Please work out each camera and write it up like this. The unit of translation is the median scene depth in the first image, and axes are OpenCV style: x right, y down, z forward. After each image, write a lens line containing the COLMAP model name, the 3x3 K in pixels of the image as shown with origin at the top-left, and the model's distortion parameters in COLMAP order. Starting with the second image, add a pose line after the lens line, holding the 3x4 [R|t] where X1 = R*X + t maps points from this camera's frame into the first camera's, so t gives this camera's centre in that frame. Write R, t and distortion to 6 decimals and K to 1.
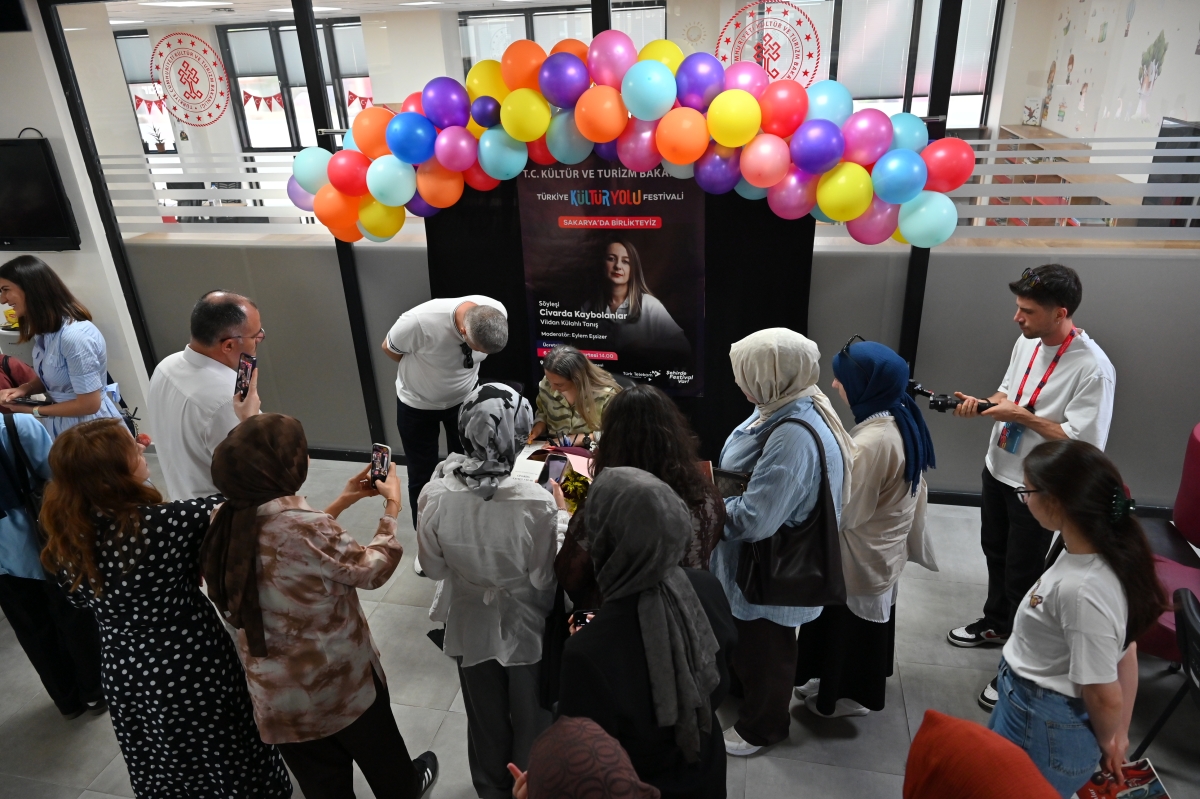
lens RADIAL K [[811.5, 0, 603.1], [0, 811.5, 404.9], [0, 0, 1]] dist [-0.006049, -0.002160]
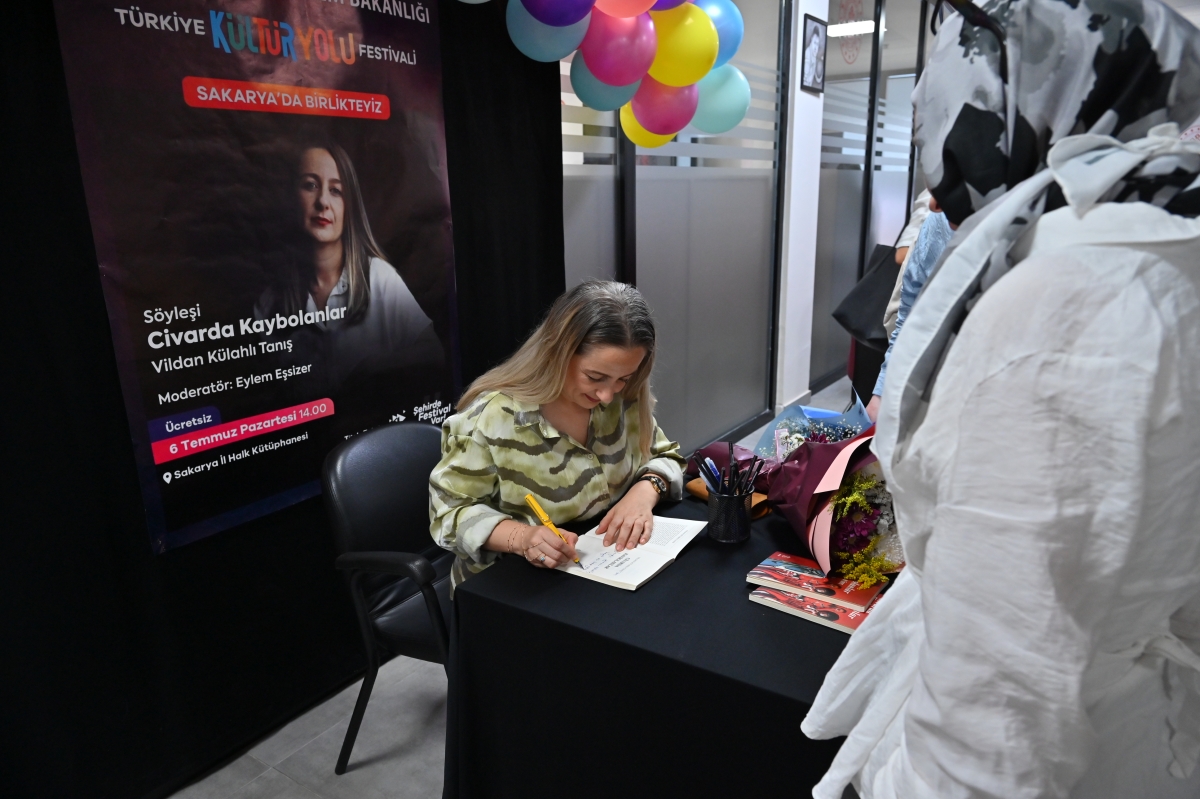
lens RADIAL K [[811.5, 0, 599.3], [0, 811.5, 394.3], [0, 0, 1]] dist [-0.006049, -0.002160]
pose [[0.364632, -0.207619, 0.907711, -0.356854], [0.359084, 0.930777, 0.068649, -0.044042], [-0.859129, 0.300913, 0.413943, 0.696308]]
